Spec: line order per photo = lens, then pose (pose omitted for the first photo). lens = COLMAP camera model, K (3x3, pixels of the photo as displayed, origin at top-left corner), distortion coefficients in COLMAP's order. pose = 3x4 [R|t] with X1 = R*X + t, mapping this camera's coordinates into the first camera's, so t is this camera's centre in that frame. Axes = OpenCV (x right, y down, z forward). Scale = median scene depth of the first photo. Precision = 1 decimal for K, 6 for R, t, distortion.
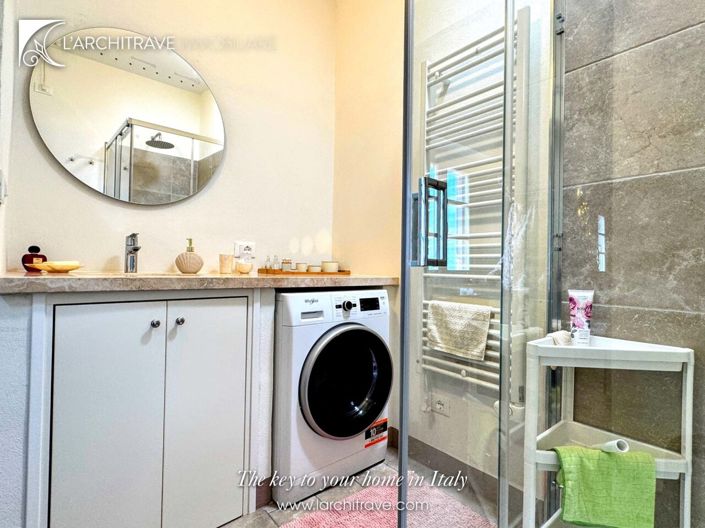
lens RADIAL K [[349.8, 0, 352.4], [0, 349.8, 264.5], [0, 0, 1]] dist [-0.013595, -0.001178]
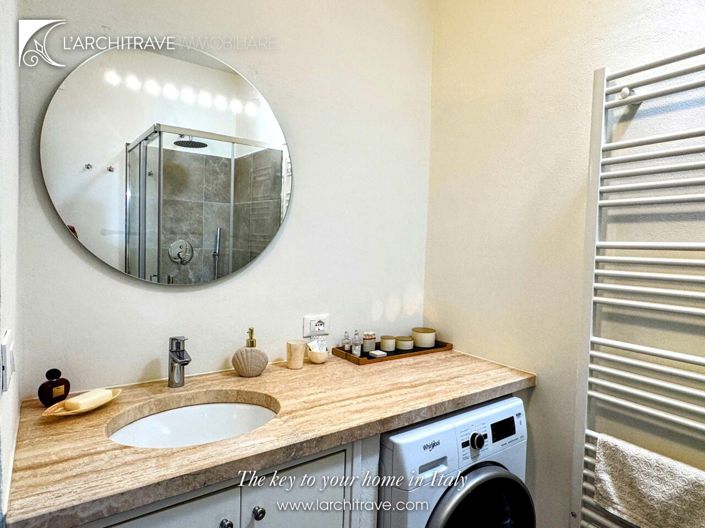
lens RADIAL K [[410.8, 0, 353.1], [0, 410.8, 263.2], [0, 0, 1]] dist [-0.015697, -0.000680]
pose [[0.994557, 0.012312, -0.103469, -0.171230], [-0.007661, 0.998948, 0.045222, -0.255427], [0.103917, -0.044183, 0.993604, 0.185354]]
